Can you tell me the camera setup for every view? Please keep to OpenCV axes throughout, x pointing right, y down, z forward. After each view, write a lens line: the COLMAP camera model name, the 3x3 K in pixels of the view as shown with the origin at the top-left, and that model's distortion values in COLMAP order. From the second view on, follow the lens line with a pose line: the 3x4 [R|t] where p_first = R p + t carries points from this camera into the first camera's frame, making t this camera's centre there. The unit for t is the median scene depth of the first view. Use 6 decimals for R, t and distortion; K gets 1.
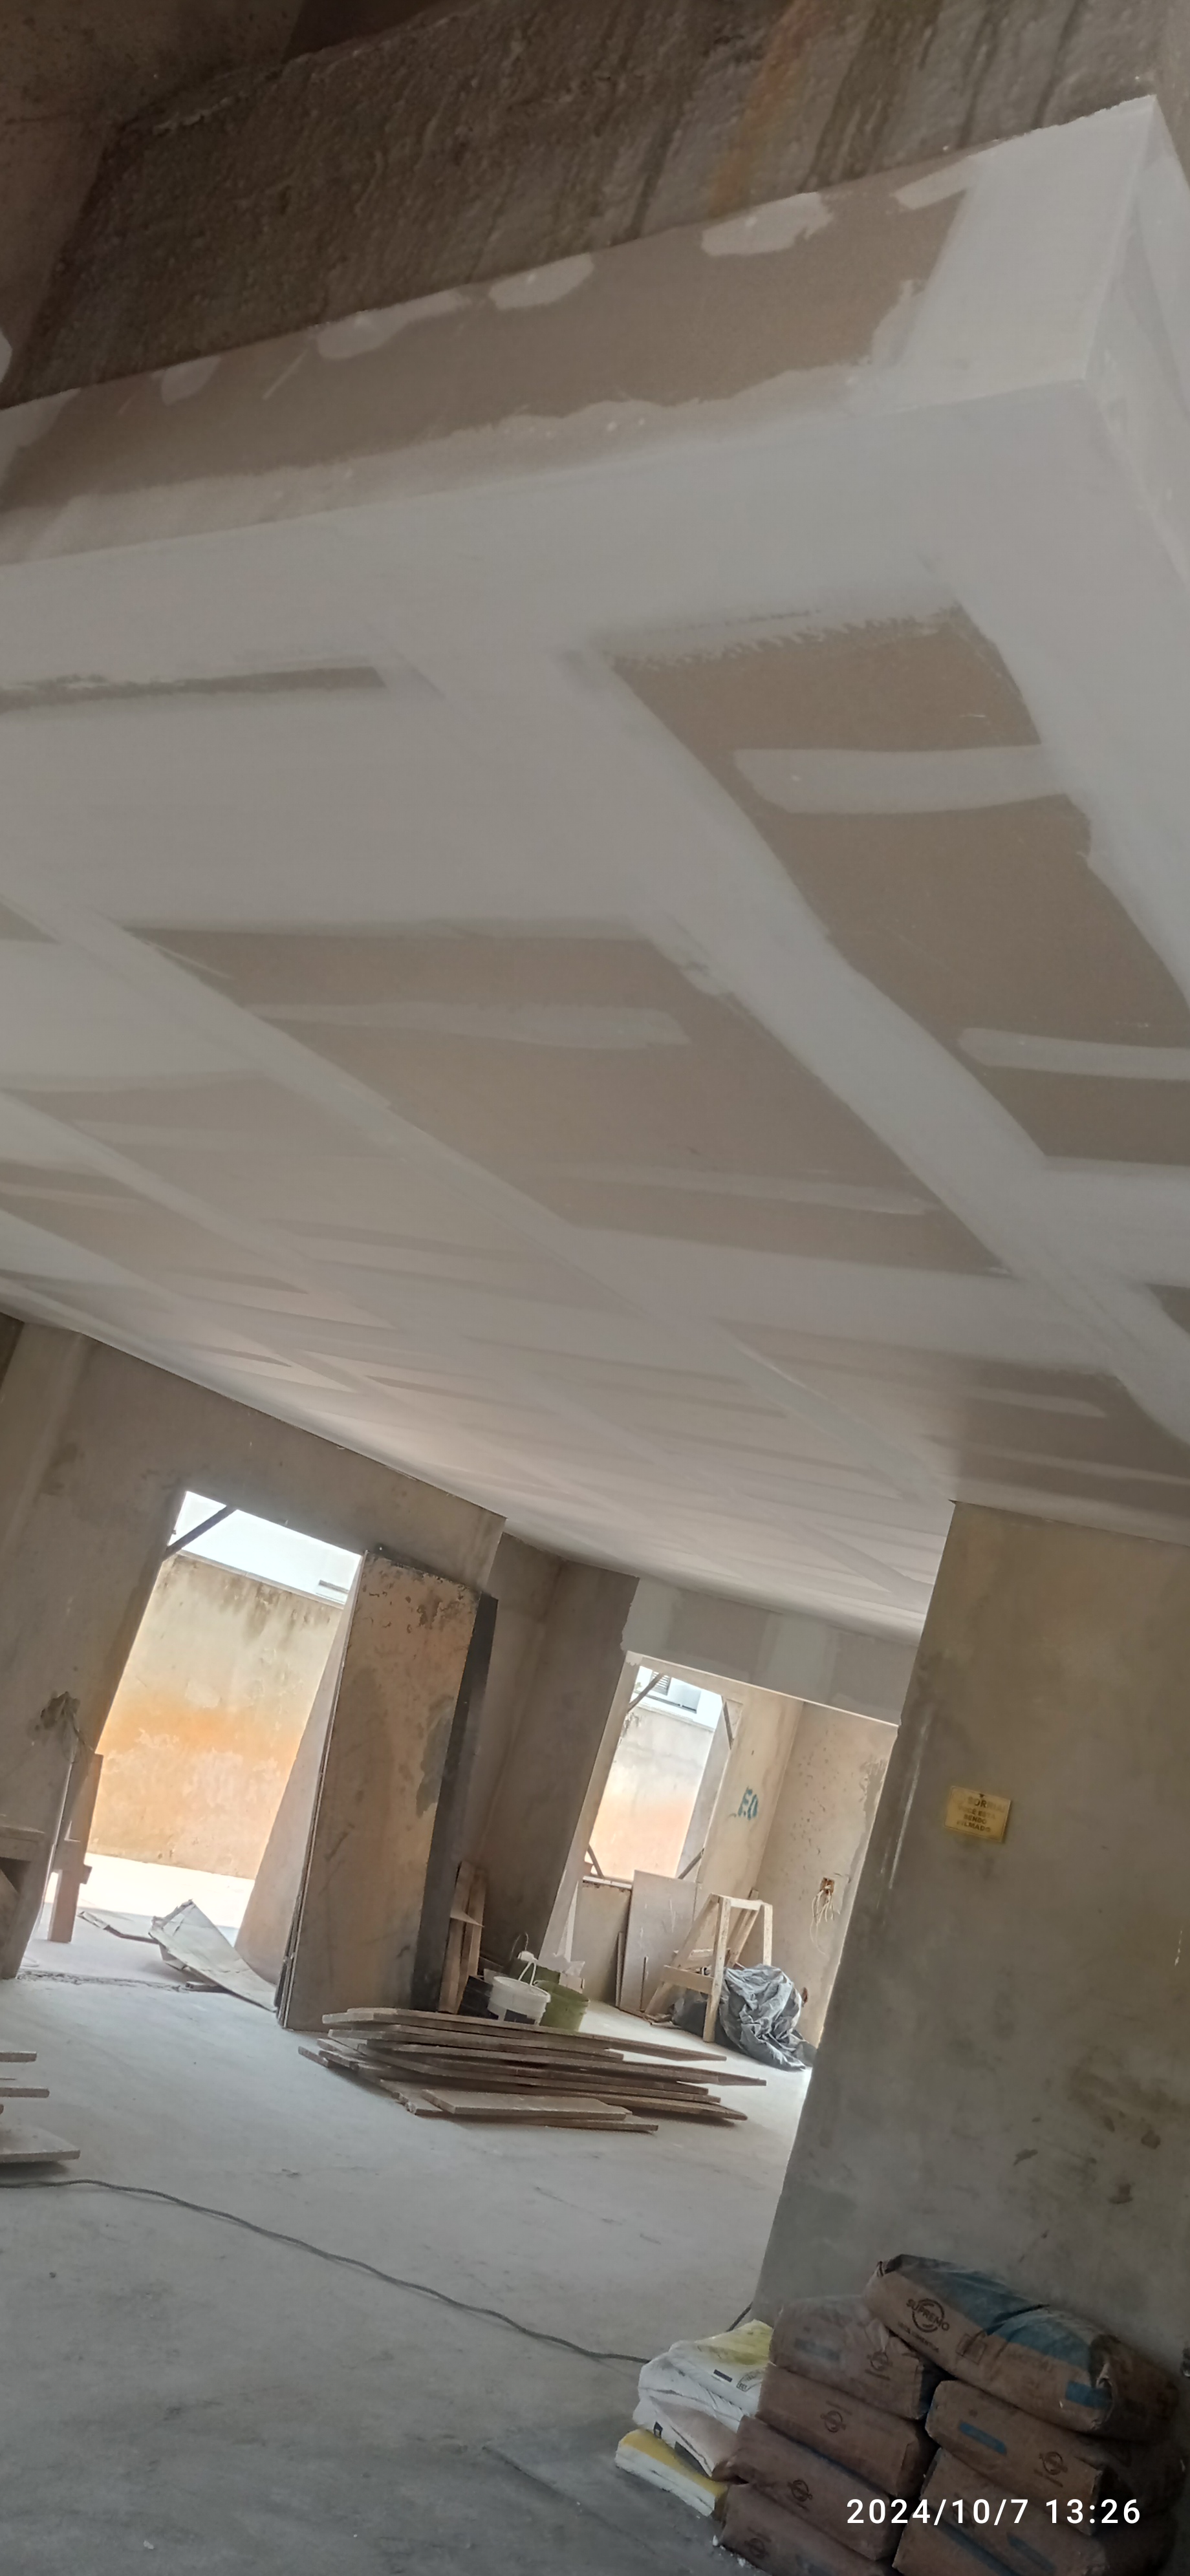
lens RADIAL K [[1922.5, 0, 539.0], [0, 1922.5, 1227.3], [0, 0, 1]] dist [0.044324, -0.046807]
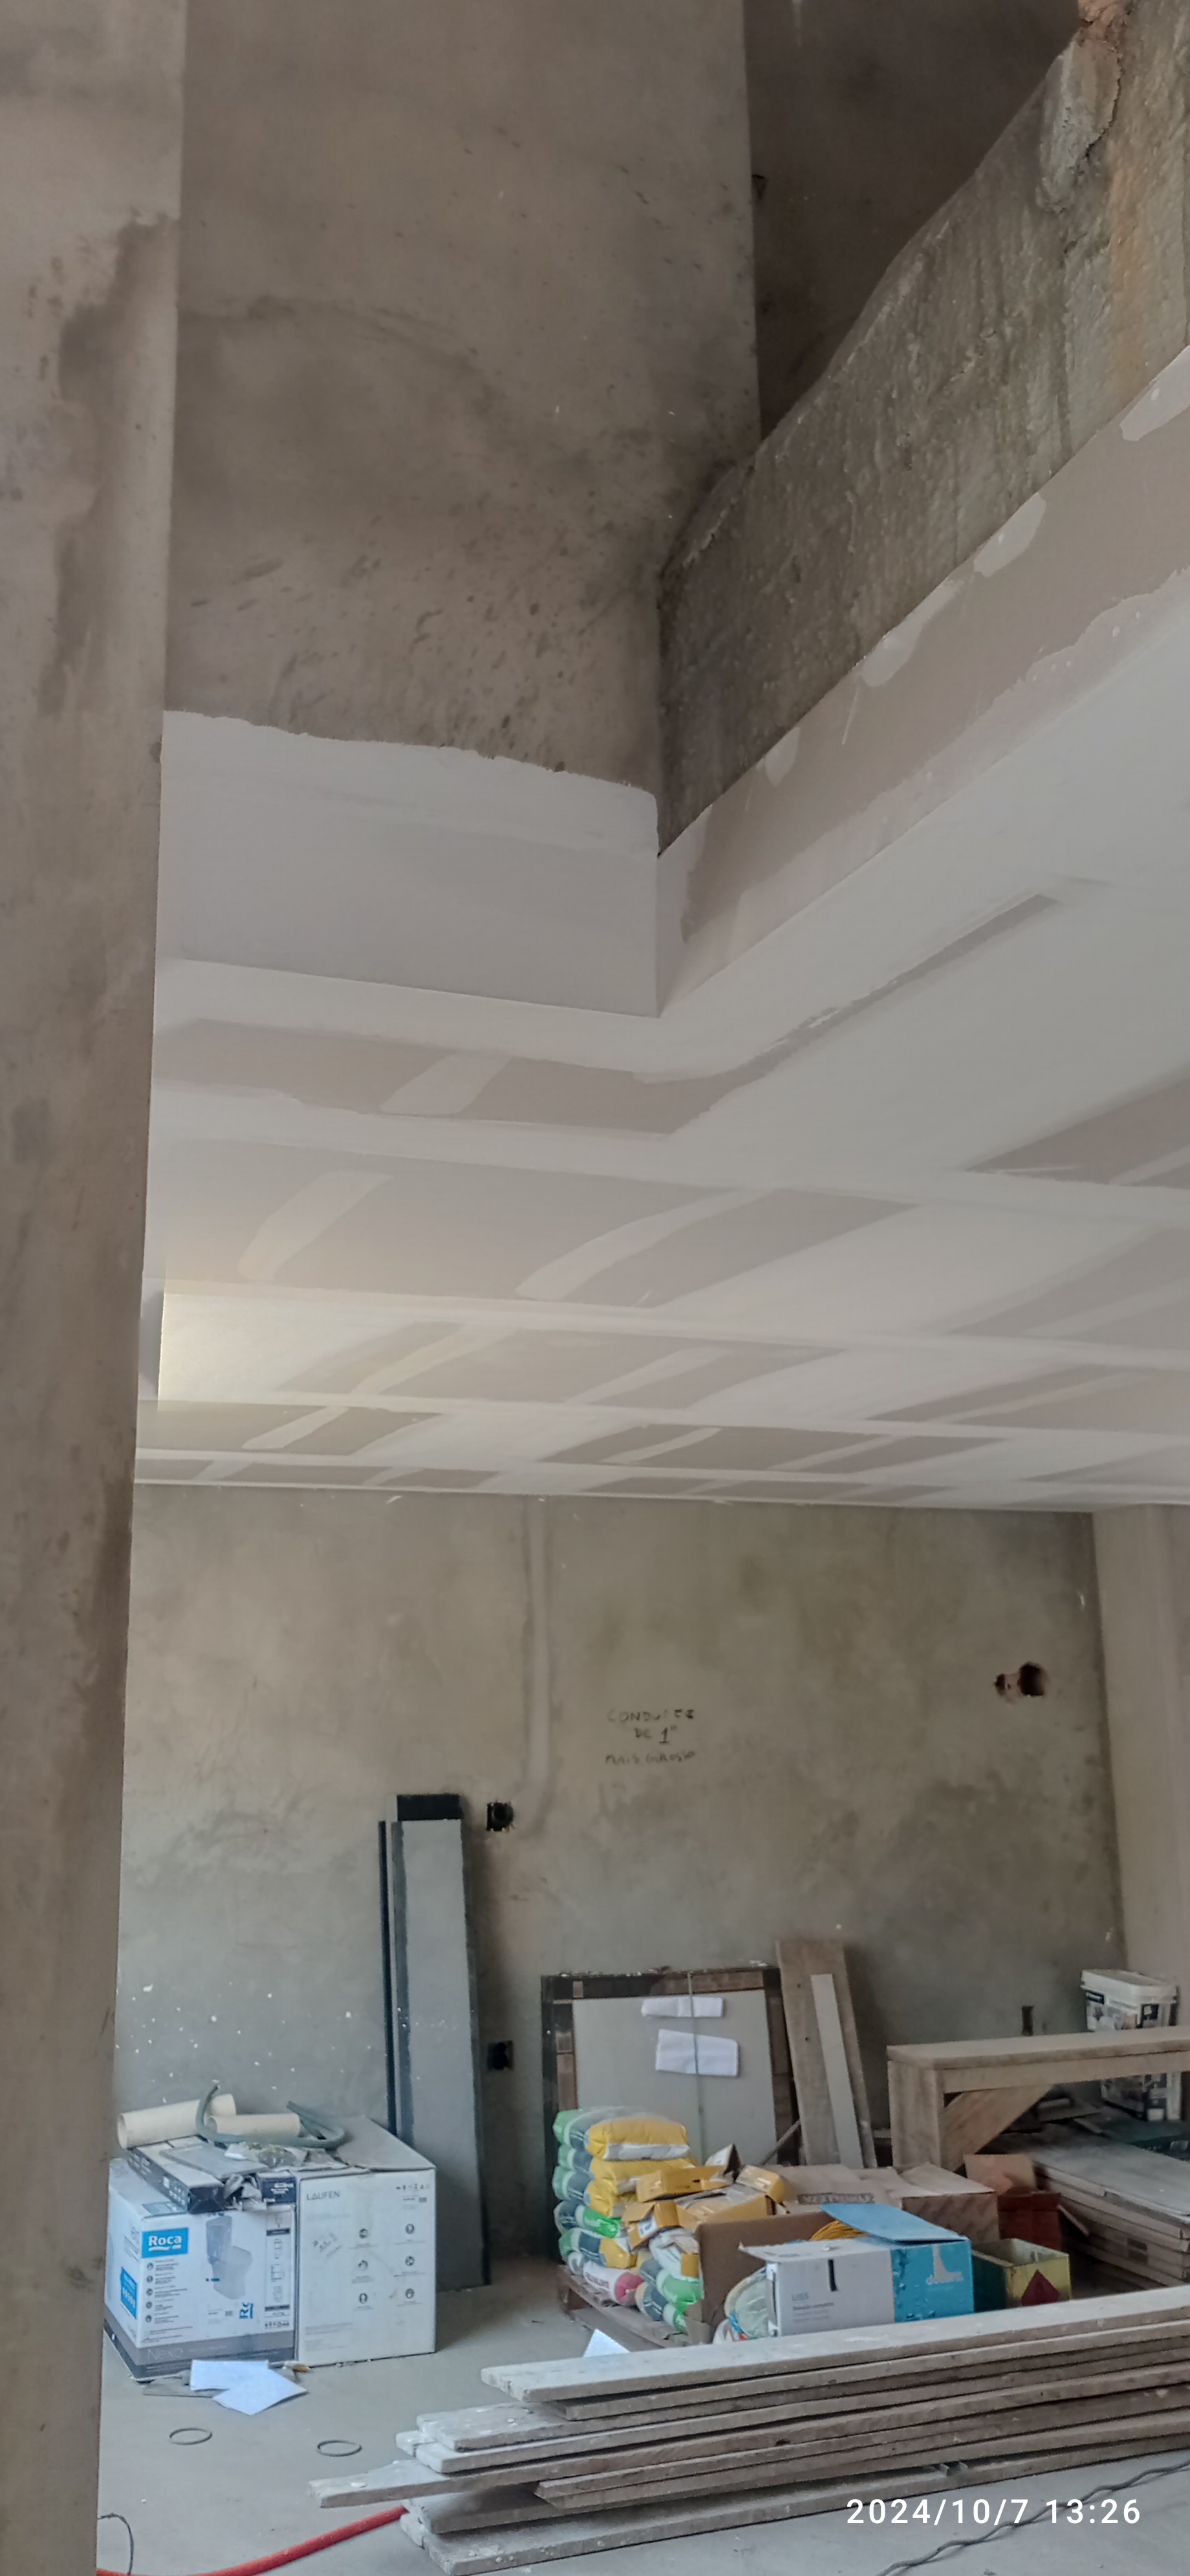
lens RADIAL K [[1922.5, 0, 539.0], [0, 1922.5, 1227.3], [0, 0, 1]] dist [0.044324, -0.046807]
pose [[0.793141, -0.421549, -0.439572, 0.070069], [0.376272, 0.906694, -0.190592, -0.020441], [0.478901, -0.014233, 0.877753, -0.054210]]
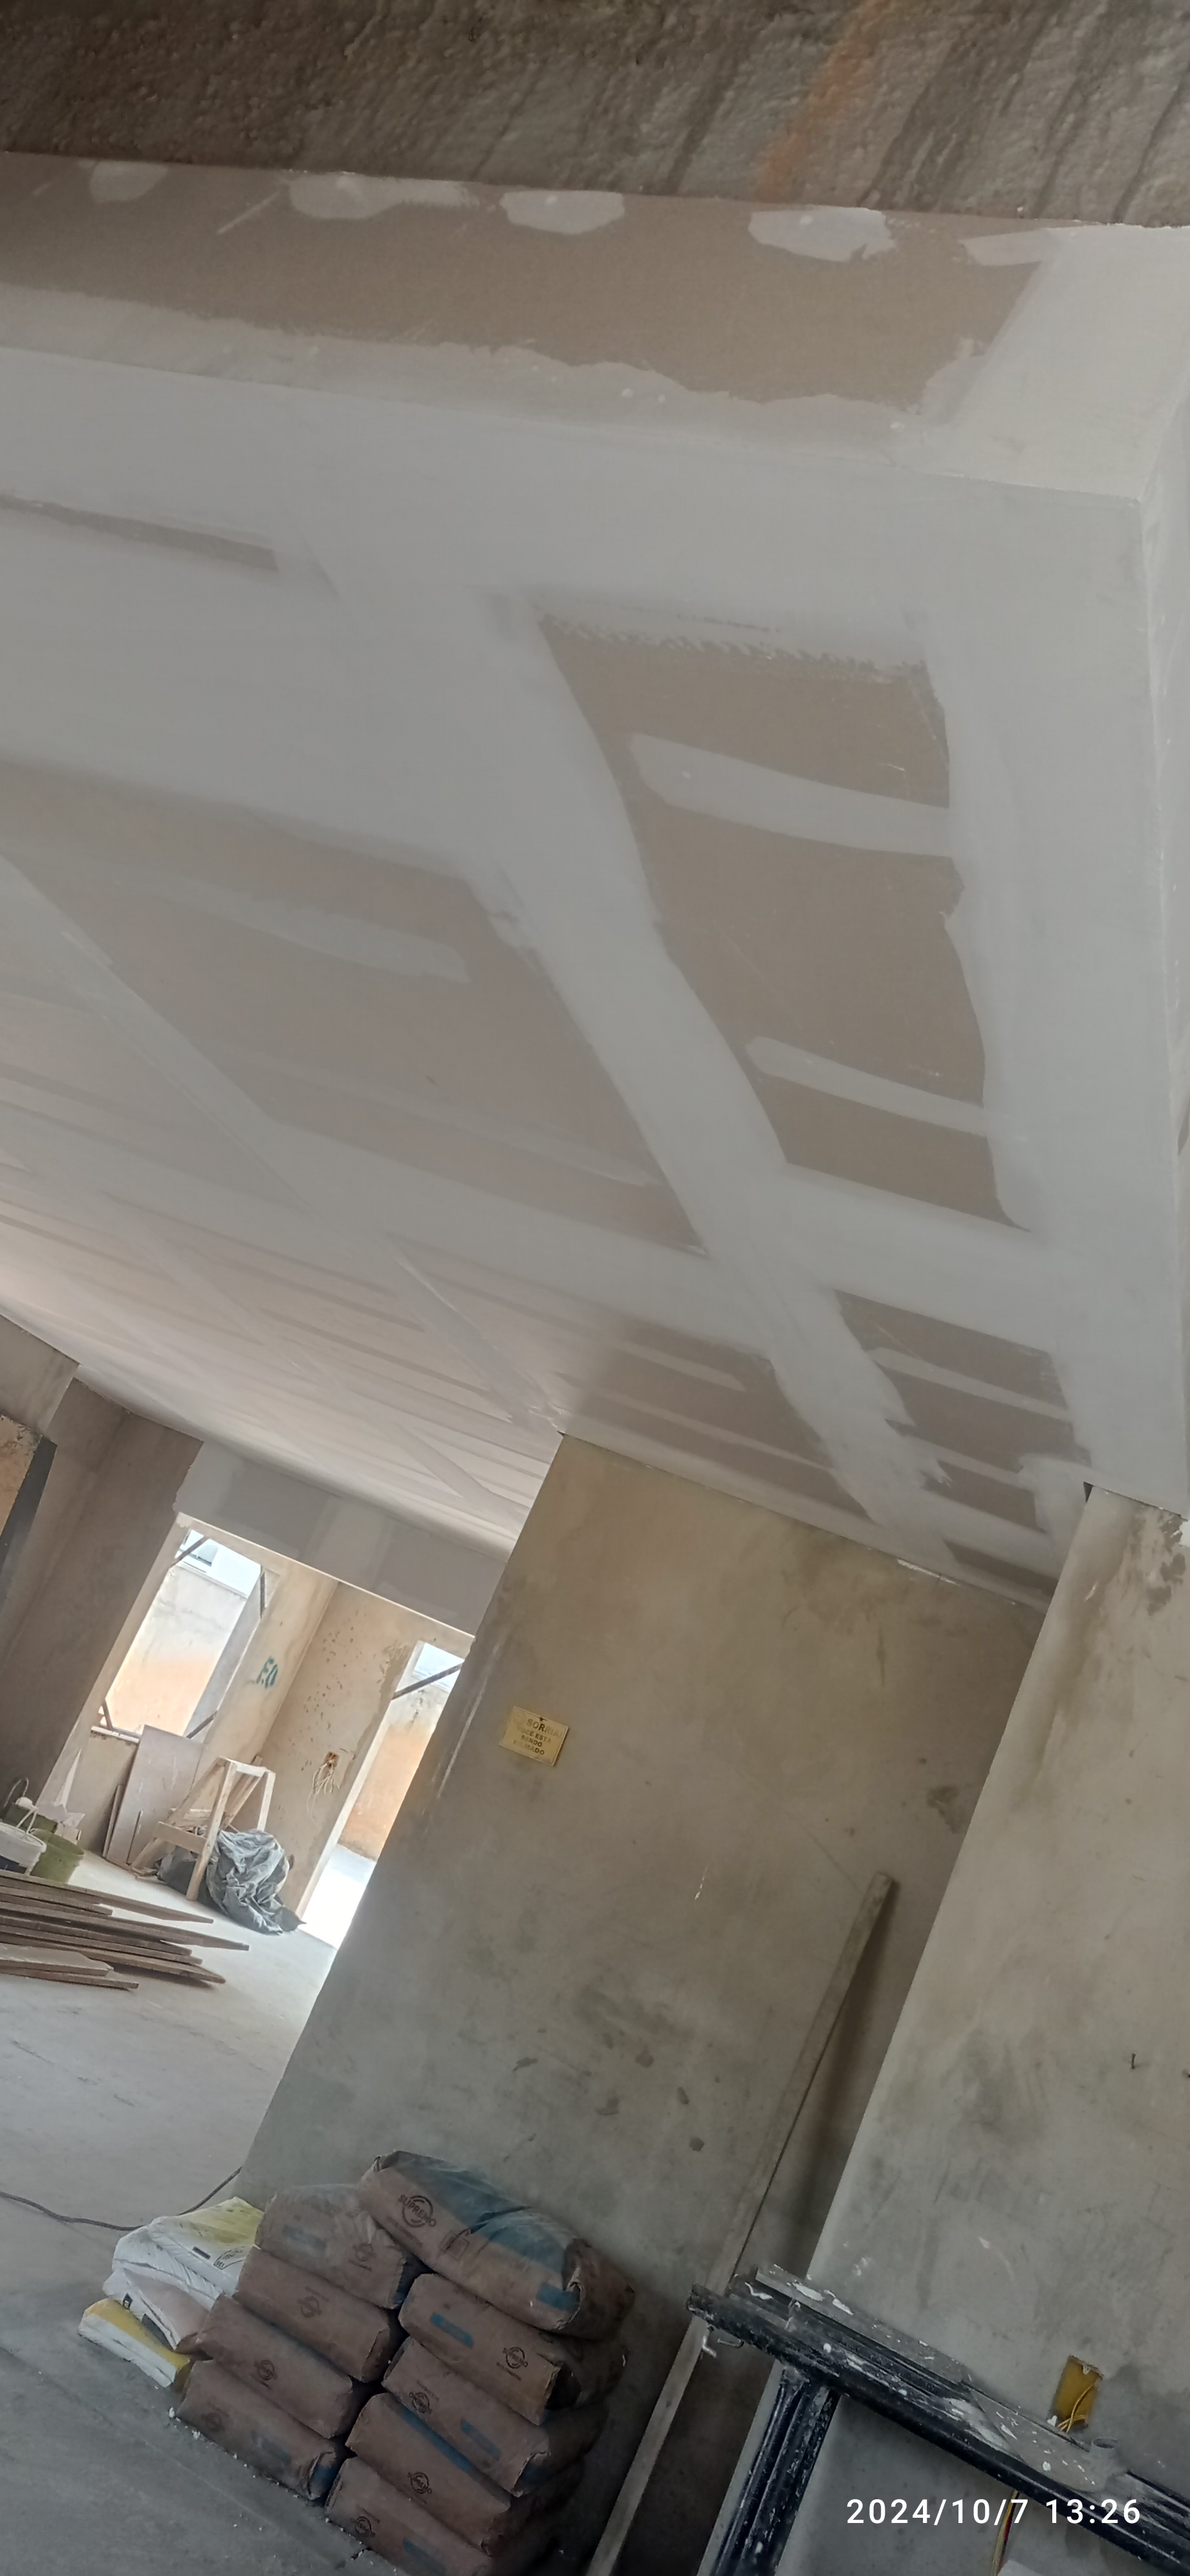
lens RADIAL K [[1930.7, 0, 593.0], [0, 1930.7, 1241.4], [0, 0, 1]] dist [0.042860, -0.050107]
pose [[0.959803, 0.170579, 0.222892, -0.072787], [-0.184511, 0.981885, 0.043094, -0.026345], [-0.211504, -0.082488, 0.973890, 0.025068]]
